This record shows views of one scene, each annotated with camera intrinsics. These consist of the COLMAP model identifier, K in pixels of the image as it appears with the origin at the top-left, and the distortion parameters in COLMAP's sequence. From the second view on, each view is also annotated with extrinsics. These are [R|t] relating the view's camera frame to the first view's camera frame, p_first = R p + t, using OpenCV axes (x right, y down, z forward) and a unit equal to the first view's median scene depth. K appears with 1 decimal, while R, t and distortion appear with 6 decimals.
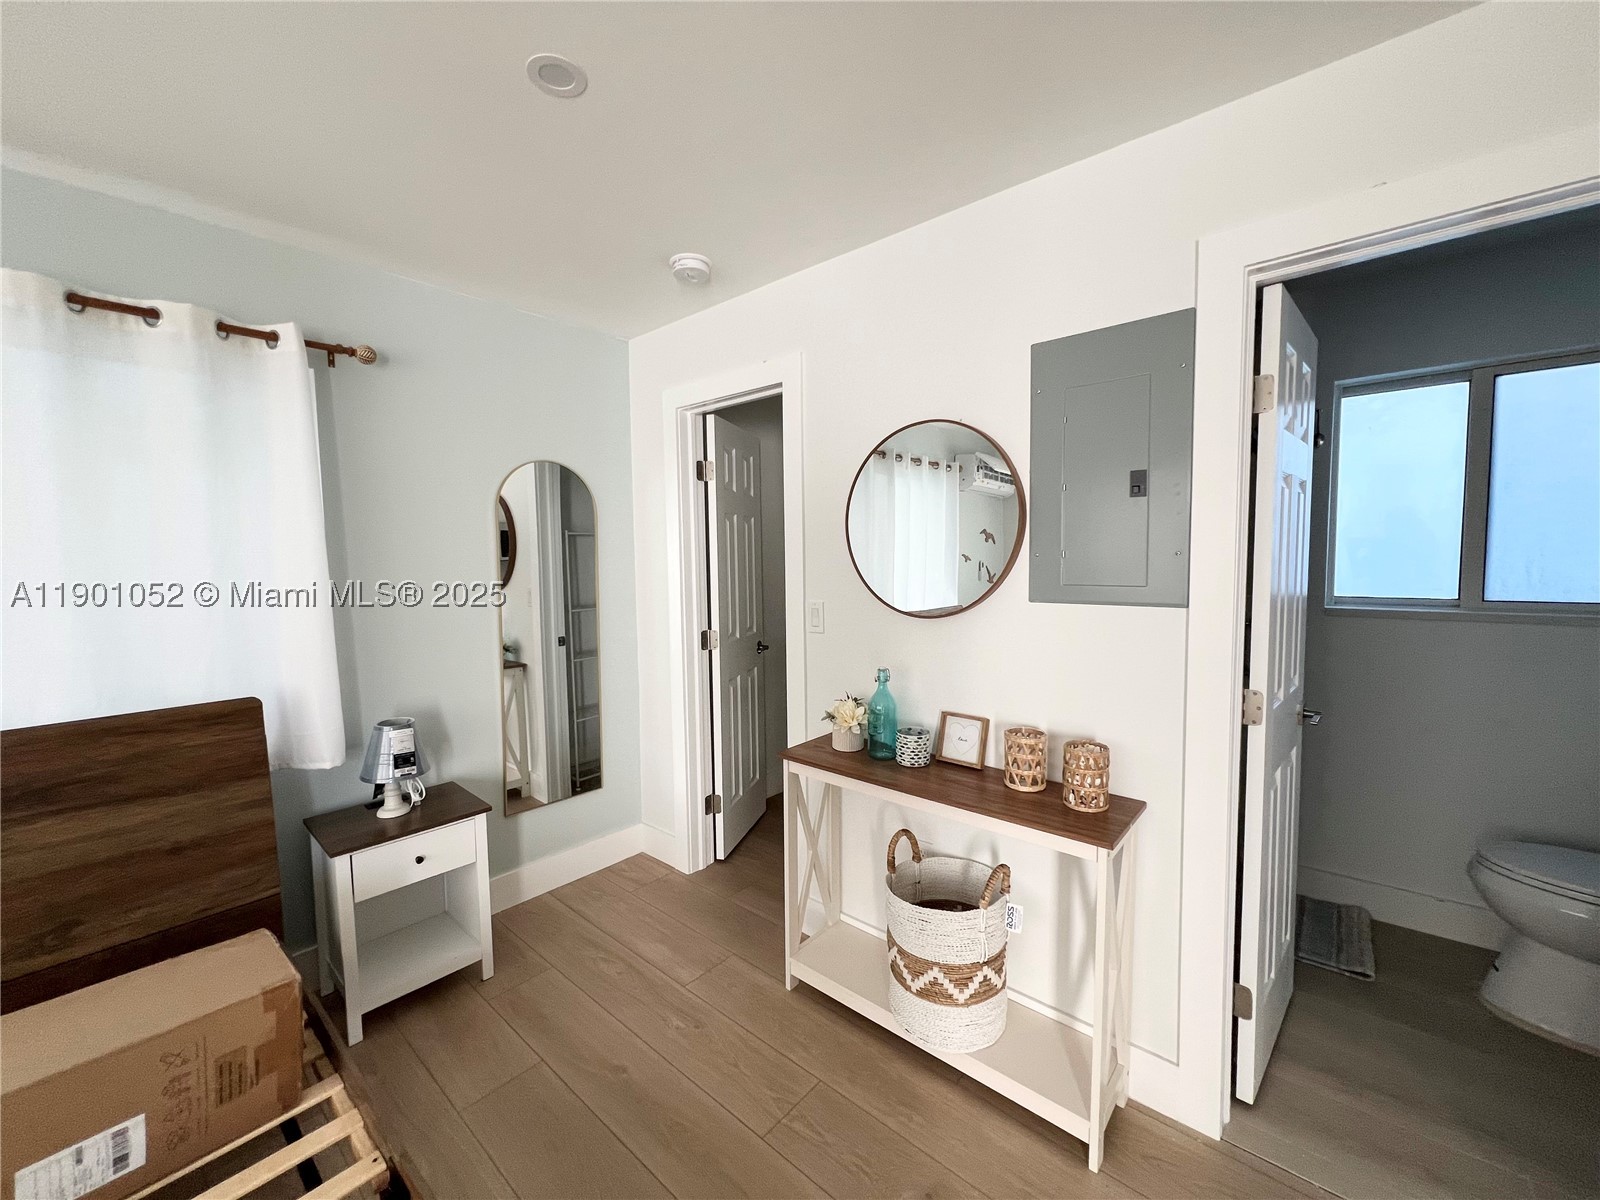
lens RADIAL K [[640.5, 0, 800.0], [0, 640.5, 600.0], [0, 0, 1]] dist [-0.000193, -0.000045]
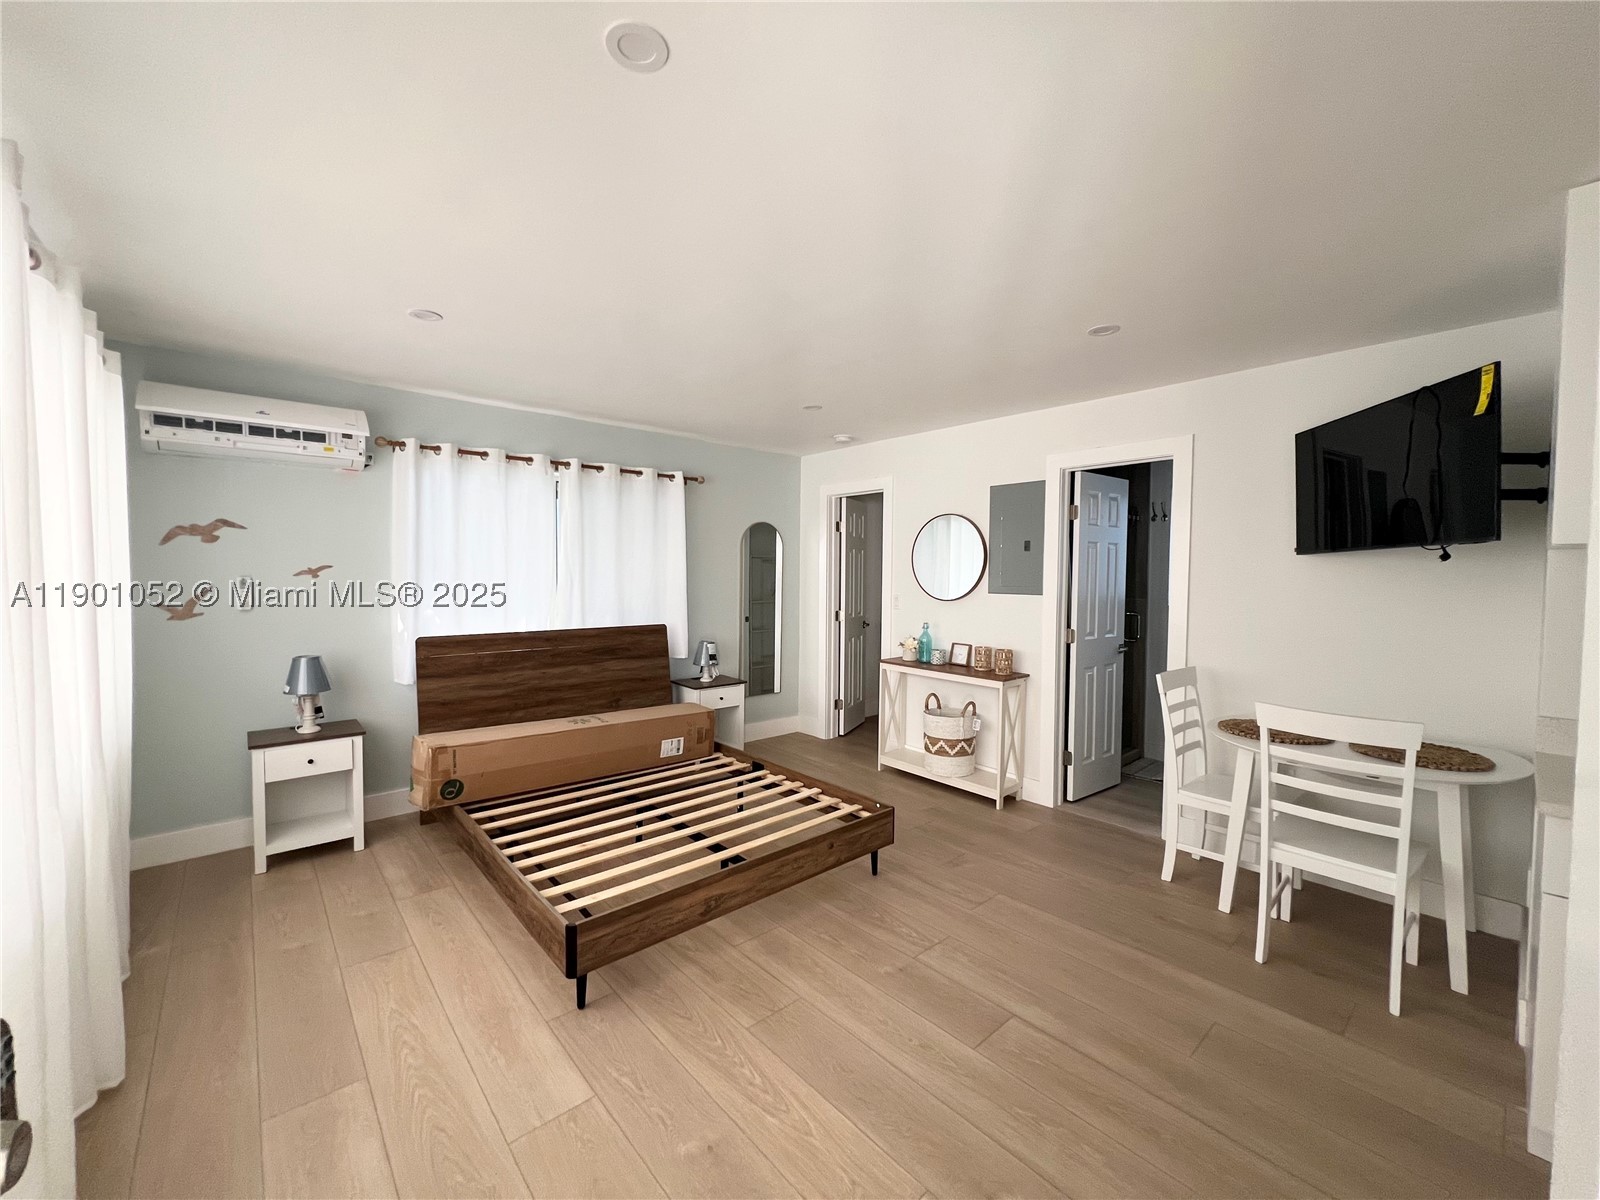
lens RADIAL K [[649.3, 0, 799.2], [0, 649.3, 593.1], [0, 0, 1]] dist [0.000264, -0.000023]
pose [[0.990922, 0.026706, -0.131760, -0.013543], [-0.031753, 0.998835, -0.036348, 0.099698], [0.130635, 0.040202, 0.990615, -1.316185]]
